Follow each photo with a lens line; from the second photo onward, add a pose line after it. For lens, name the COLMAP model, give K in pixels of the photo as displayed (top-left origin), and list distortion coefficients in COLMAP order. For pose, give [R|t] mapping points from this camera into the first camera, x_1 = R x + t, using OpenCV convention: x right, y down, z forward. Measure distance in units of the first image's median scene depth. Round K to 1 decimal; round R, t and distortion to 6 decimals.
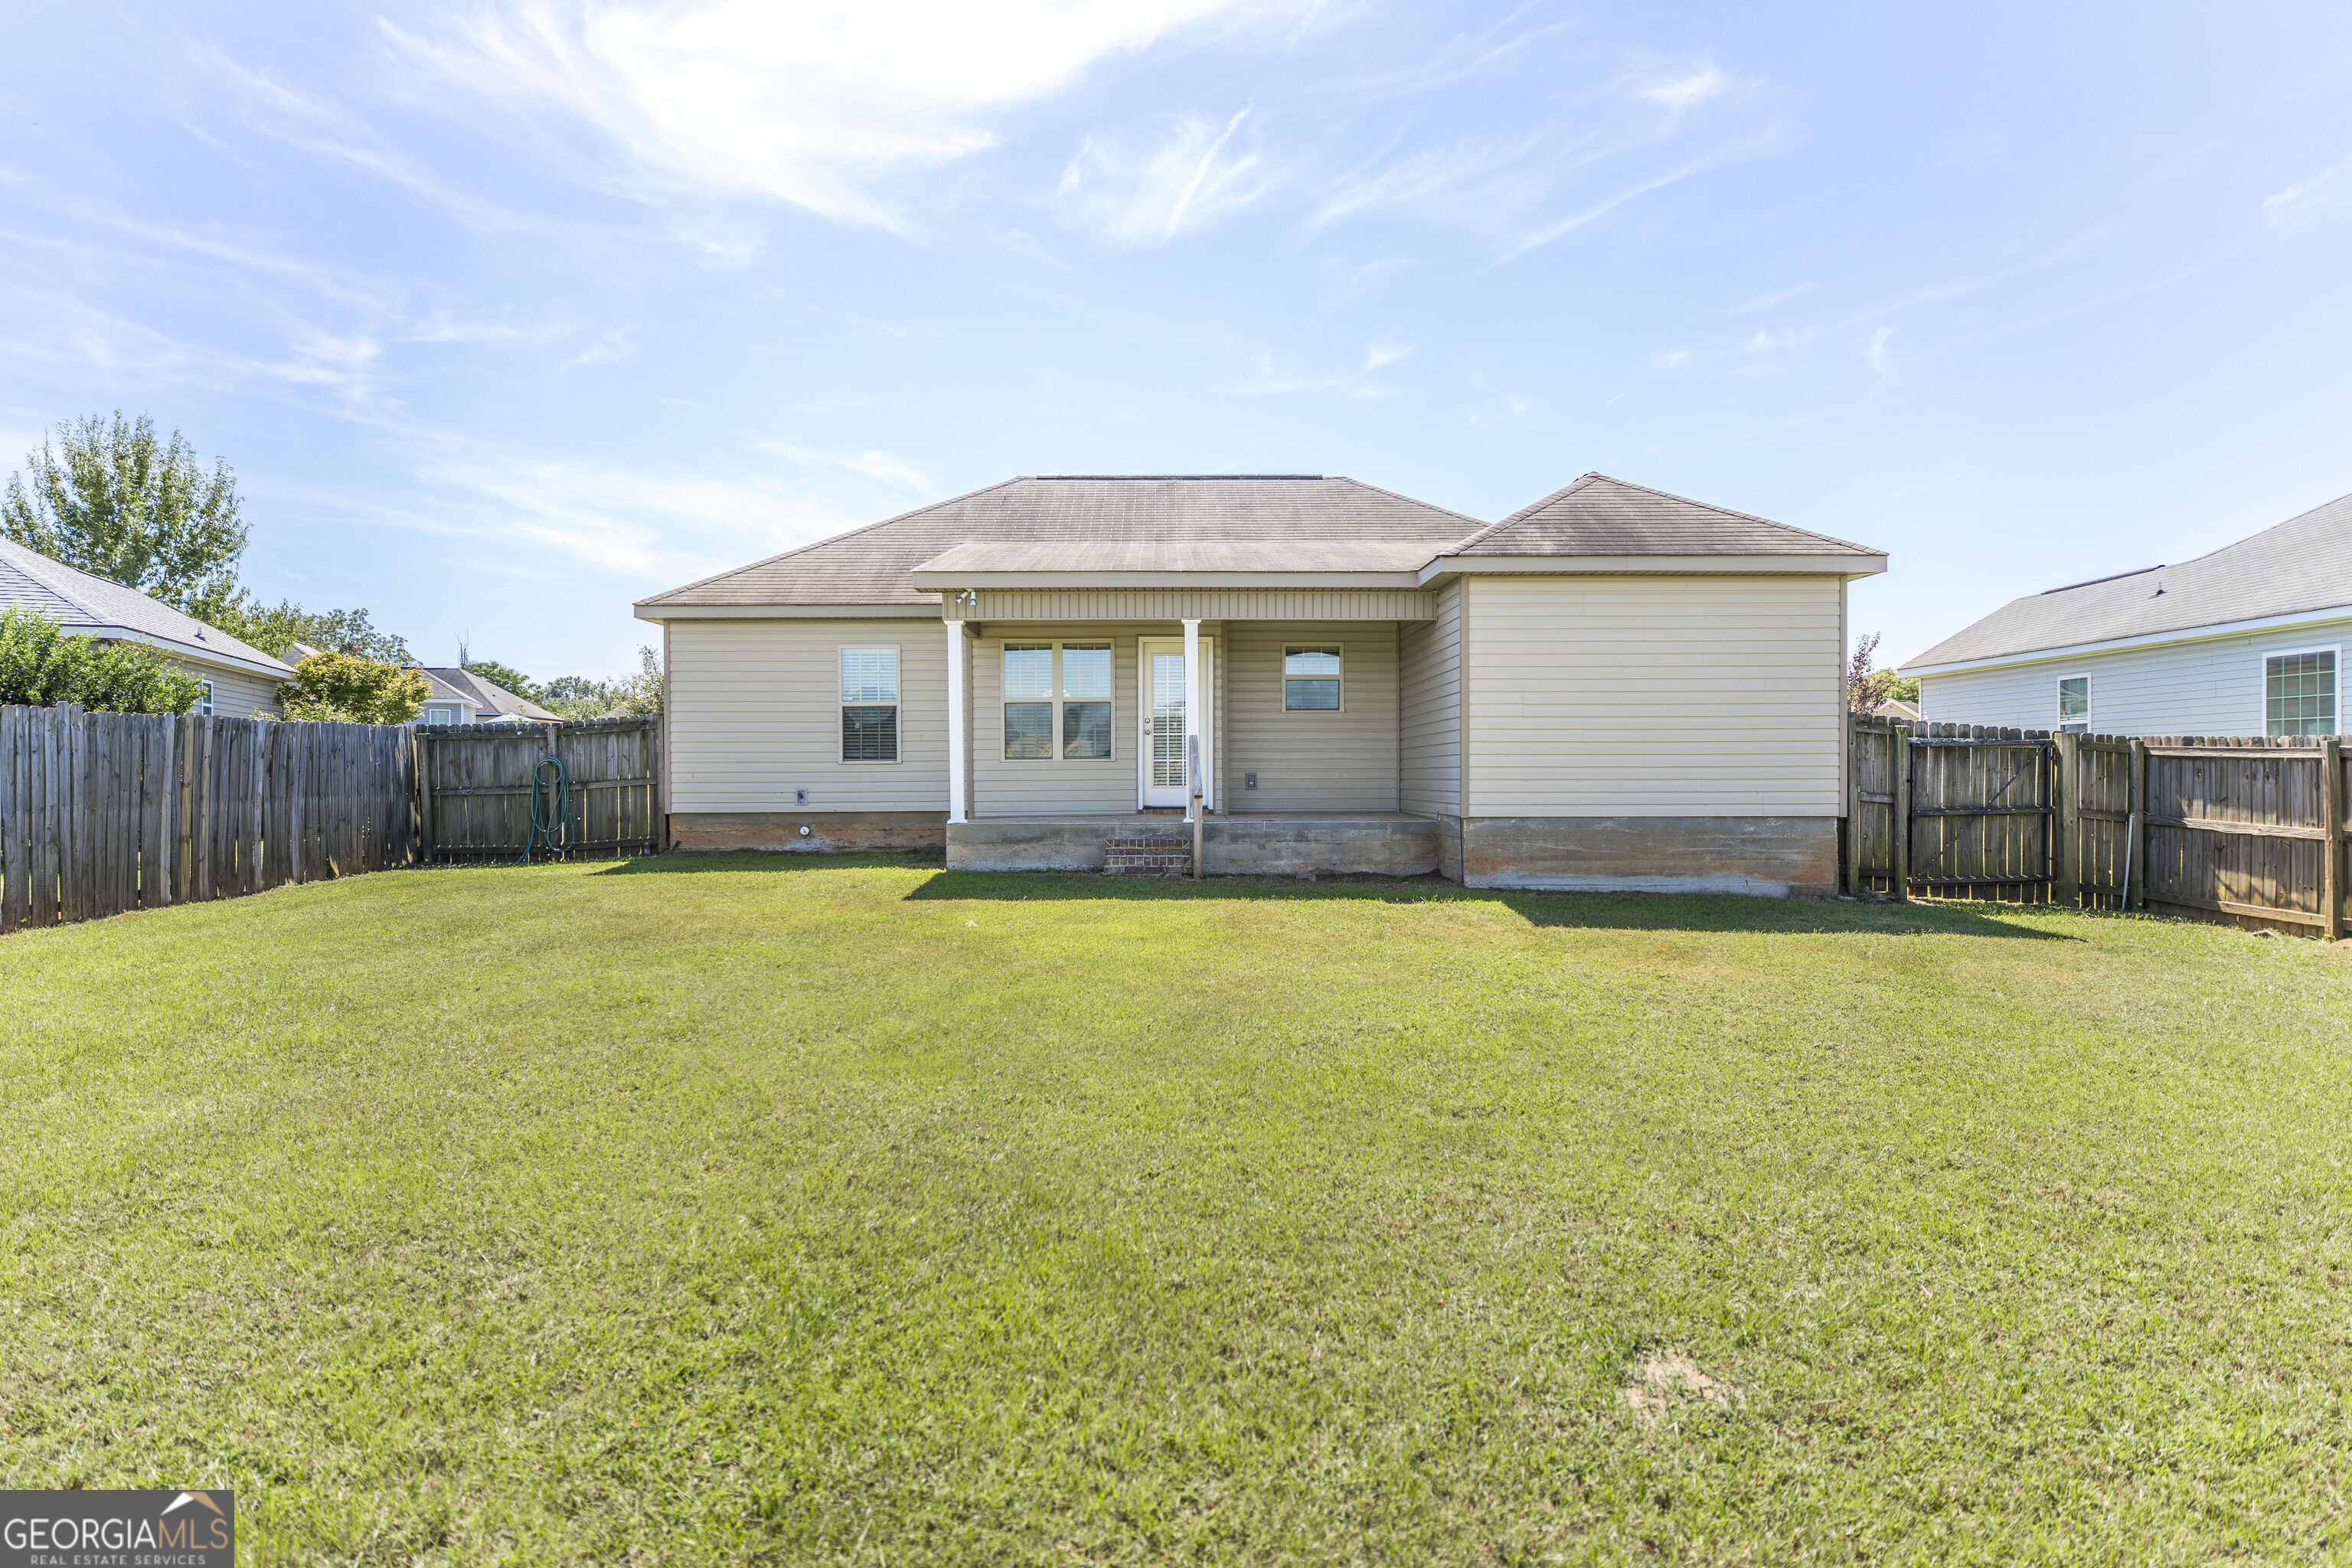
lens RADIAL K [[1415.0, 0, 1195.3], [0, 1415.0, 784.4], [0, 0, 1]] dist [0.006650, 0.001355]
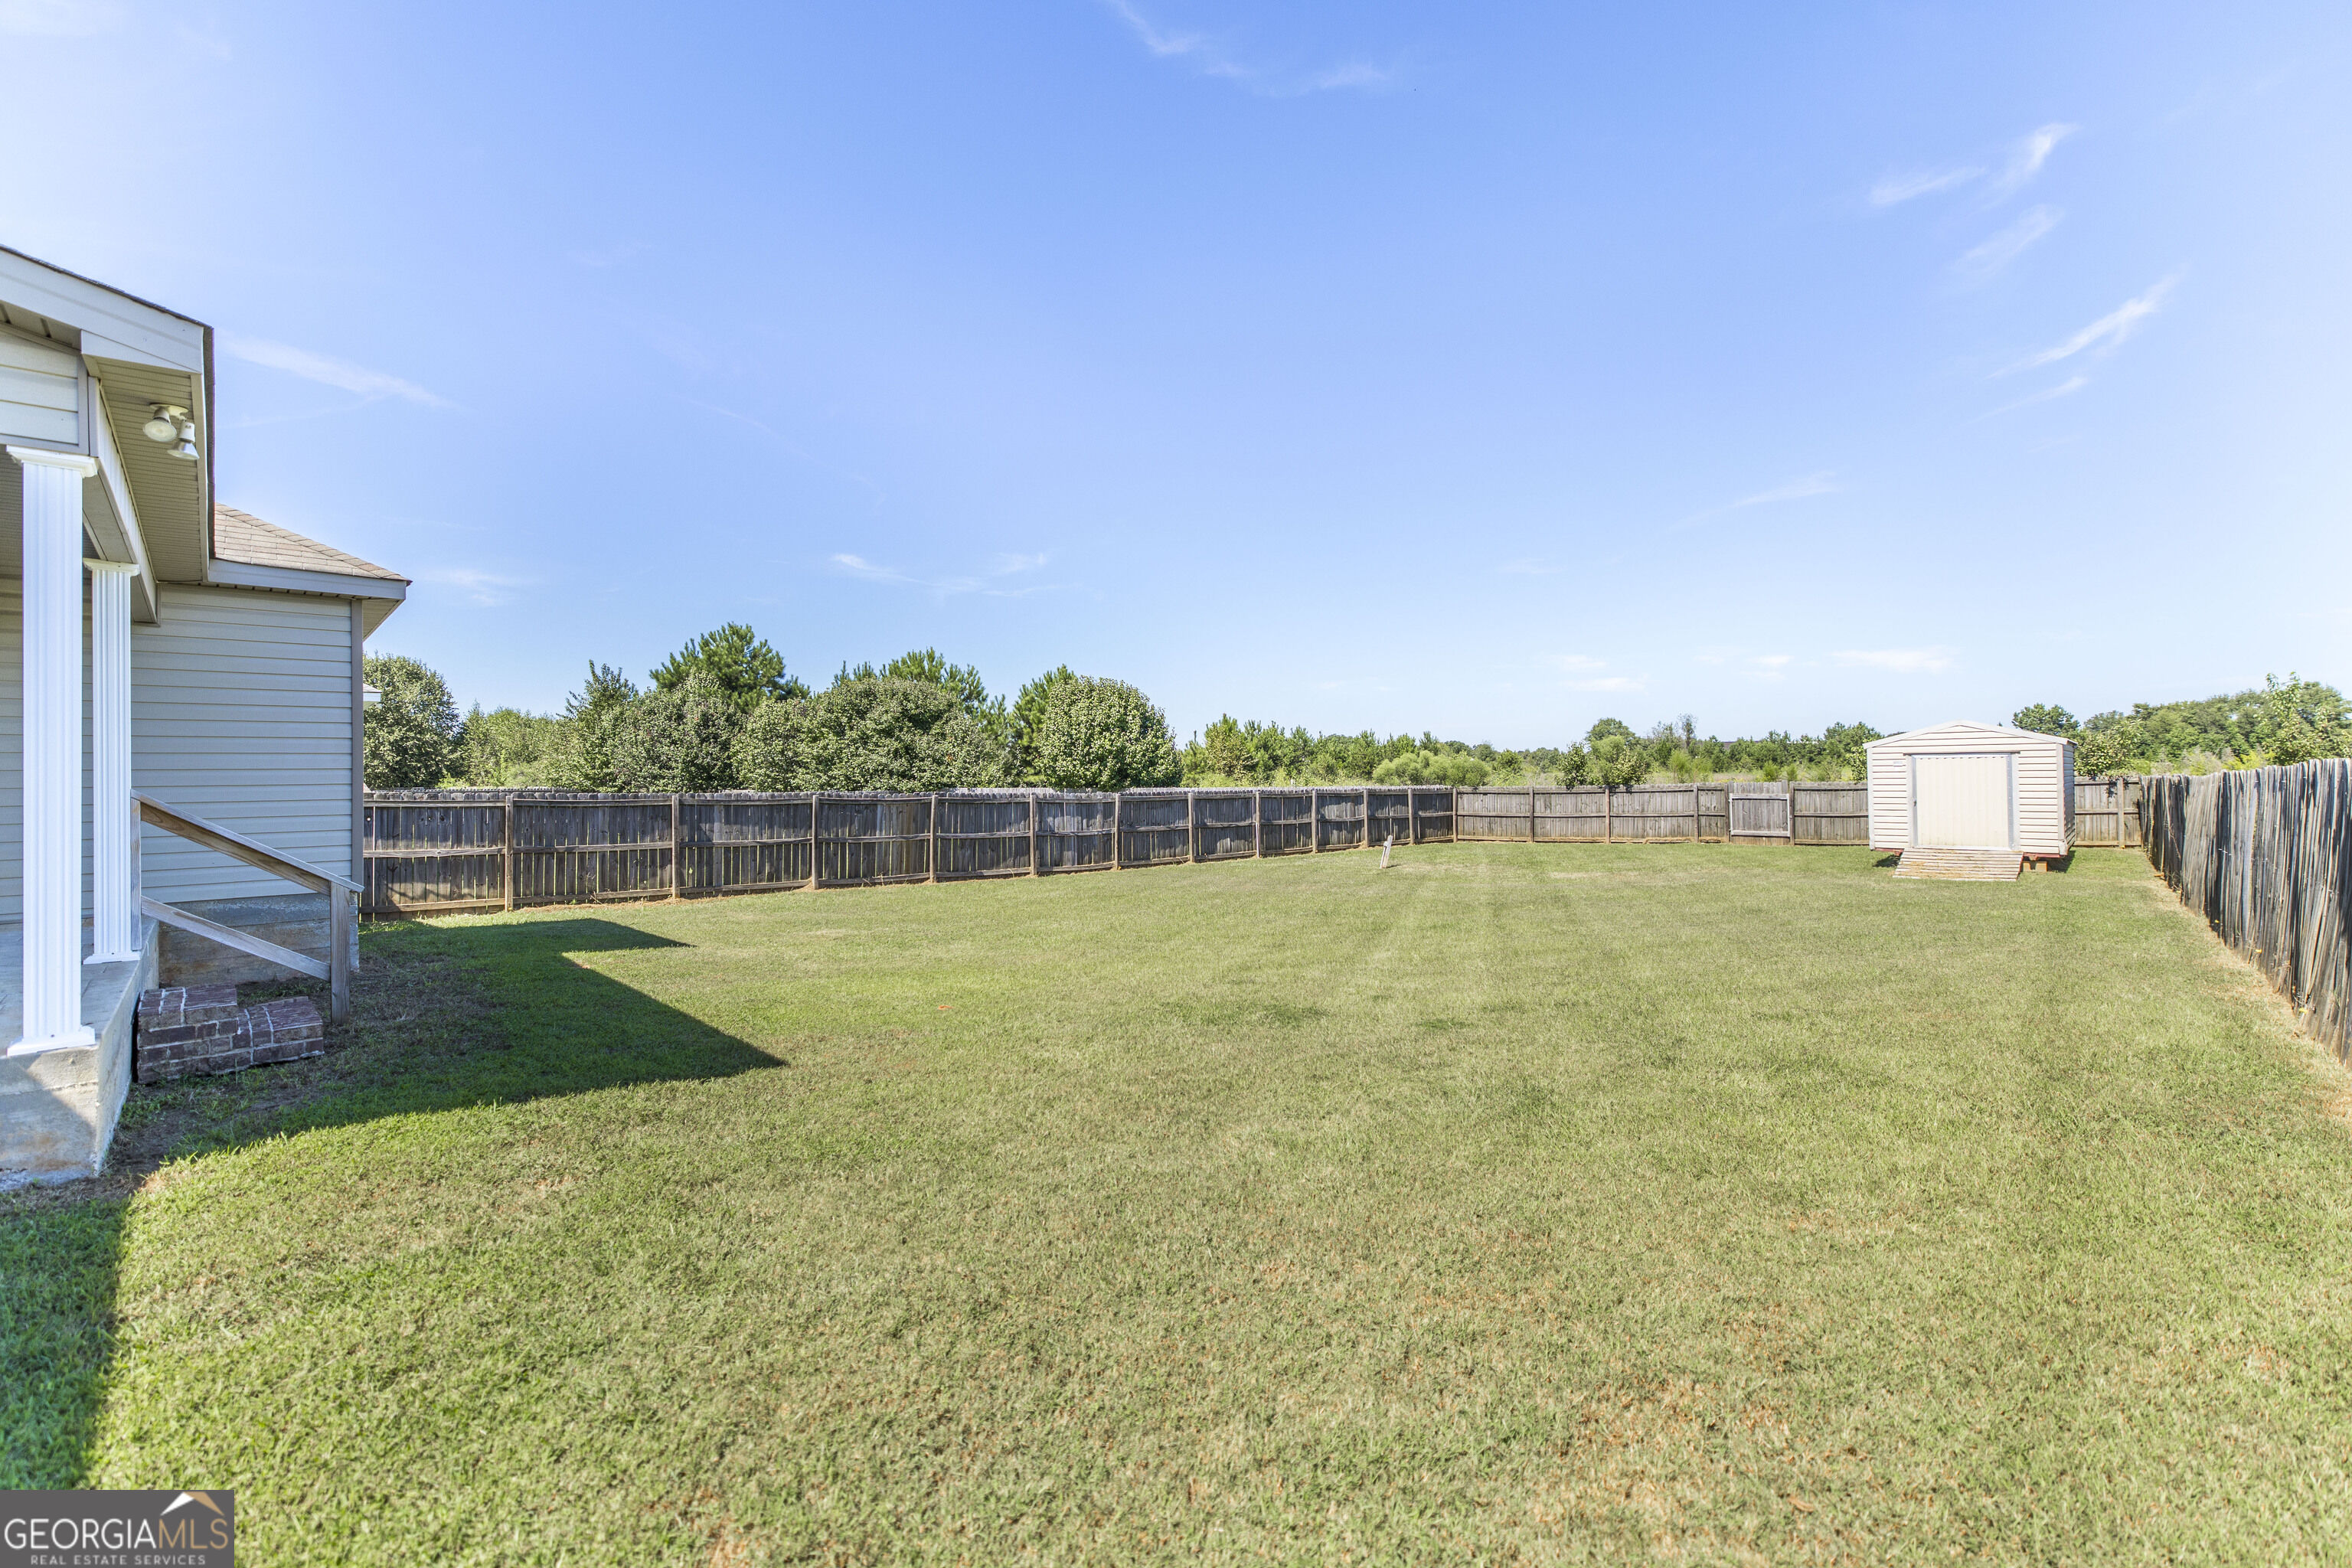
lens RADIAL K [[1034.3, 0, 1176.8], [0, 1034.3, 776.2], [0, 0, 1]] dist [0.000244, 0.000124]
pose [[-0.661368, 0.008041, 0.750019, -0.470182], [0.011309, 0.999936, -0.000748, -0.030813], [-0.749976, 0.007988, -0.661416, 0.838717]]
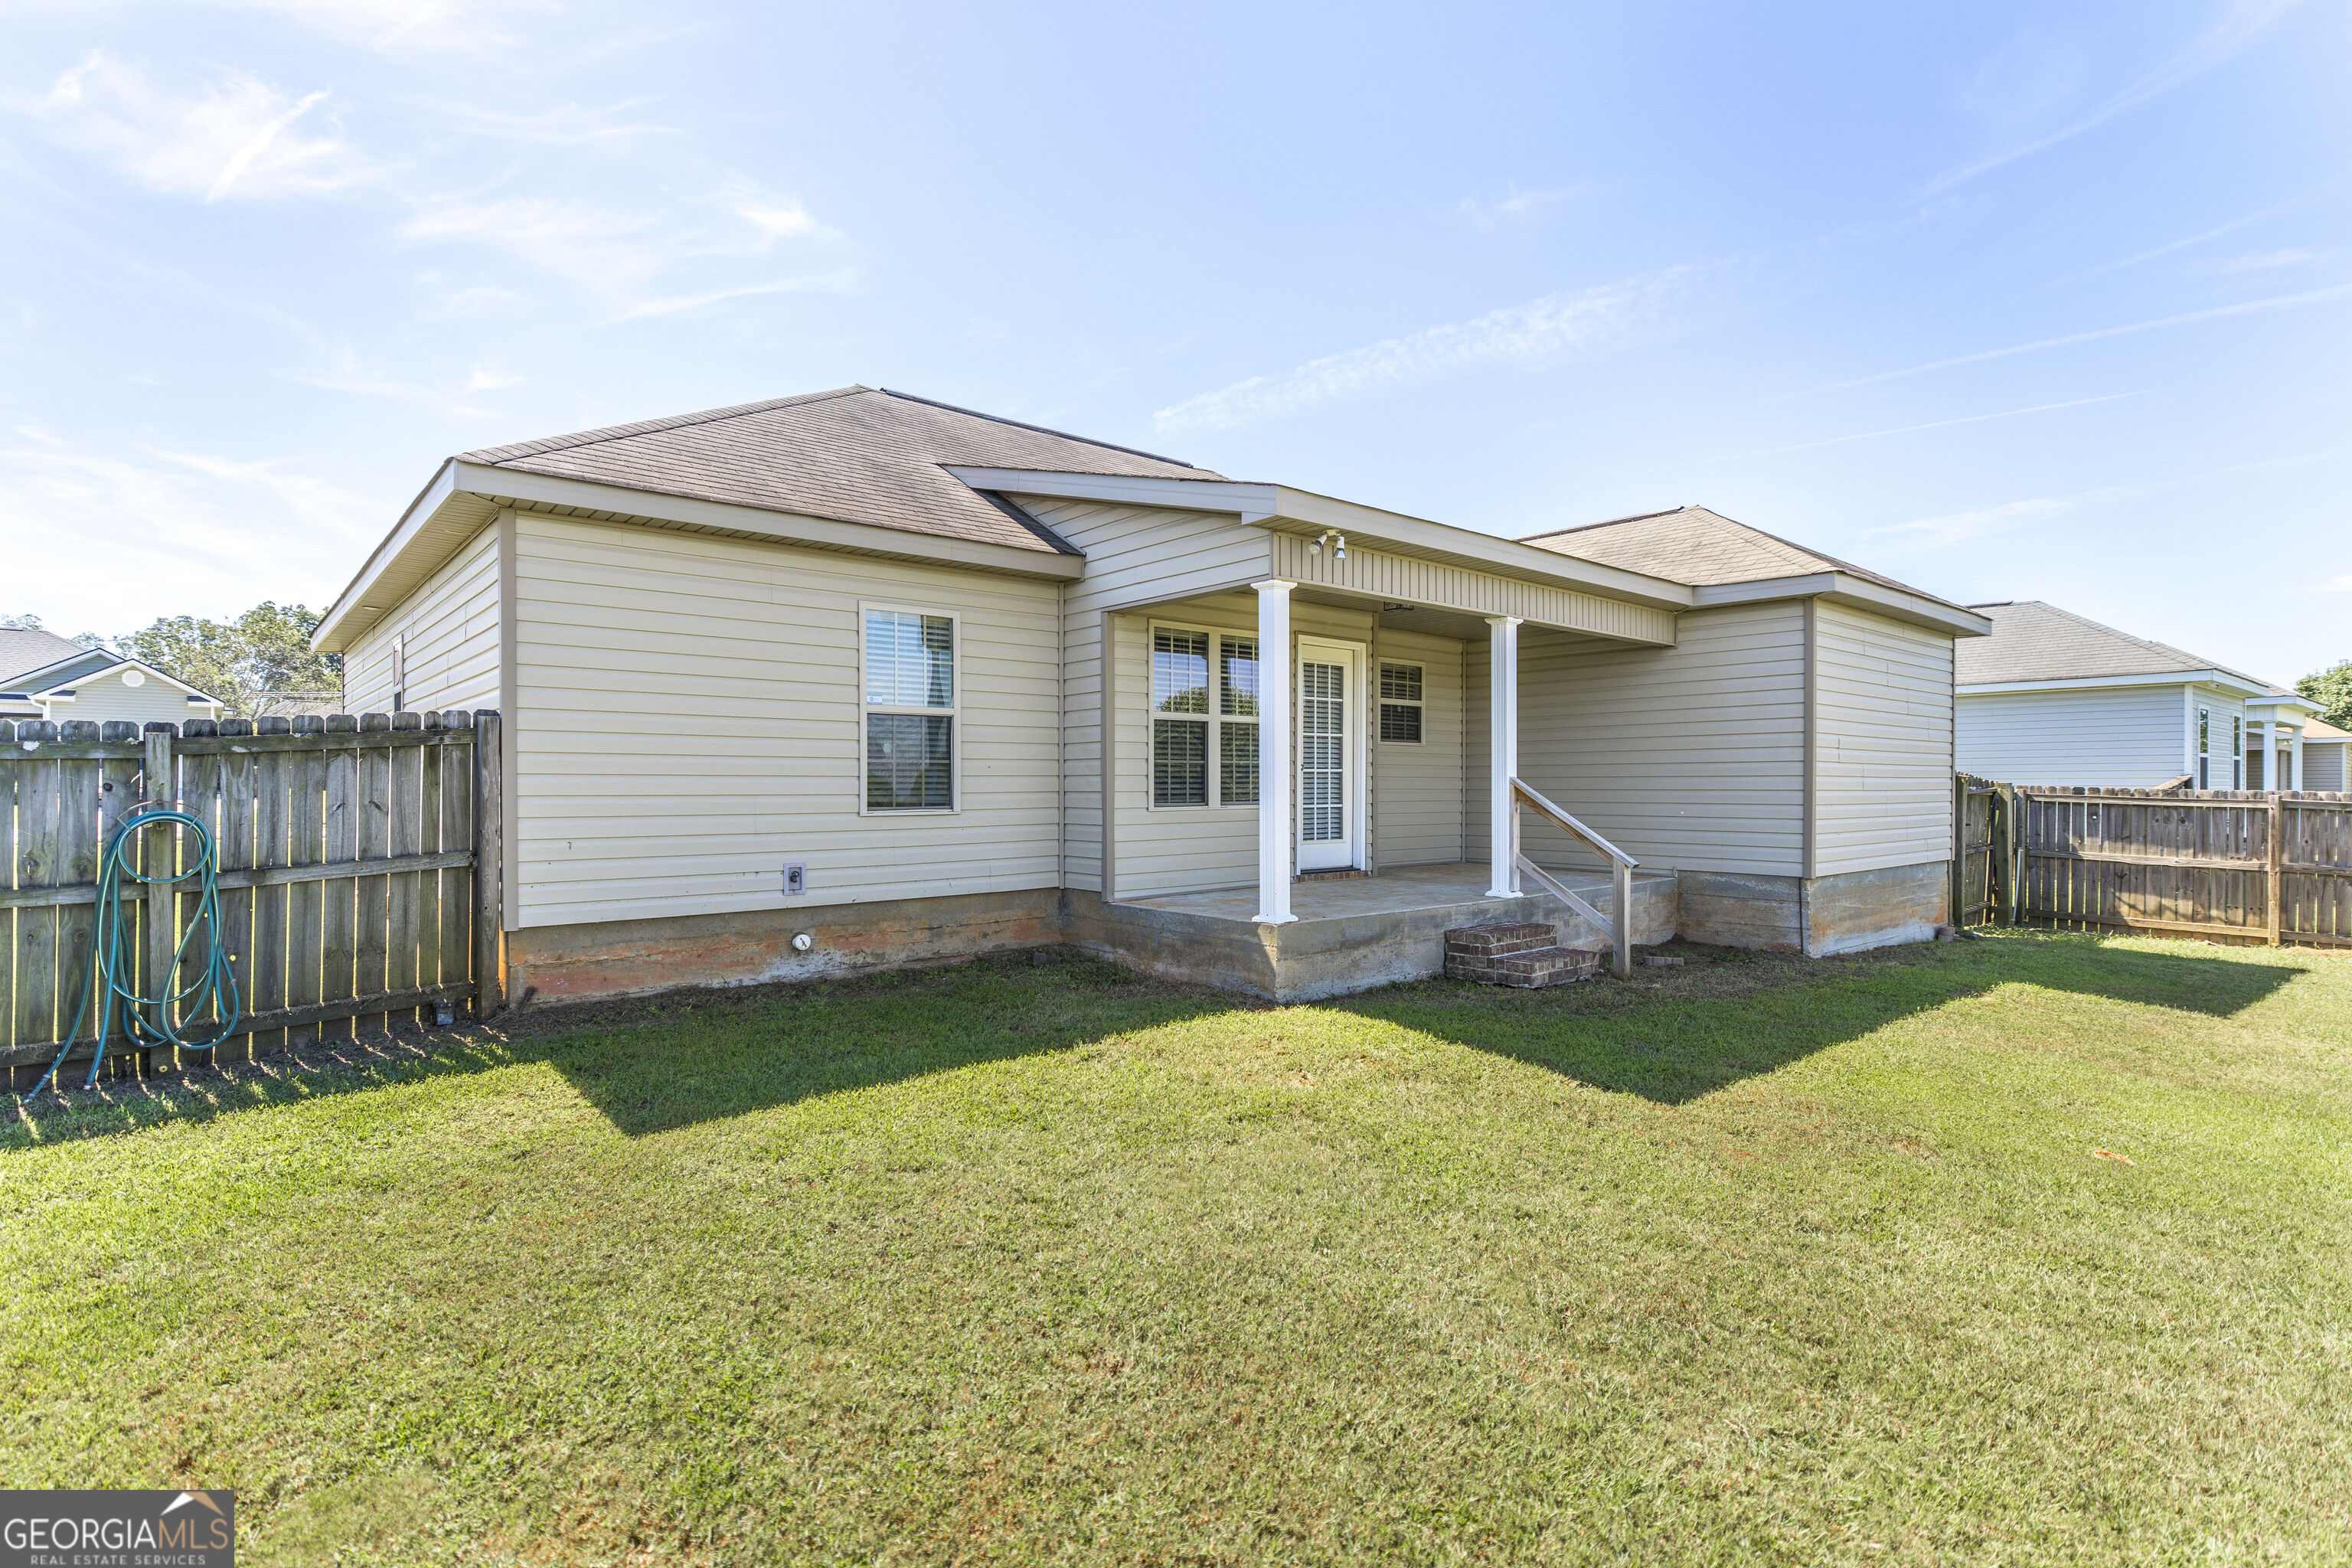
lens RADIAL K [[1138.5, 0, 1201.6], [0, 1138.5, 788.2], [0, 0, 1]] dist [0.003169, 0.001659]
pose [[0.763424, 0.000209, 0.645898, -0.437629], [-0.000413, 1.000000, 0.000166, -0.025427], [-0.645898, -0.000393, 0.763424, 0.572828]]
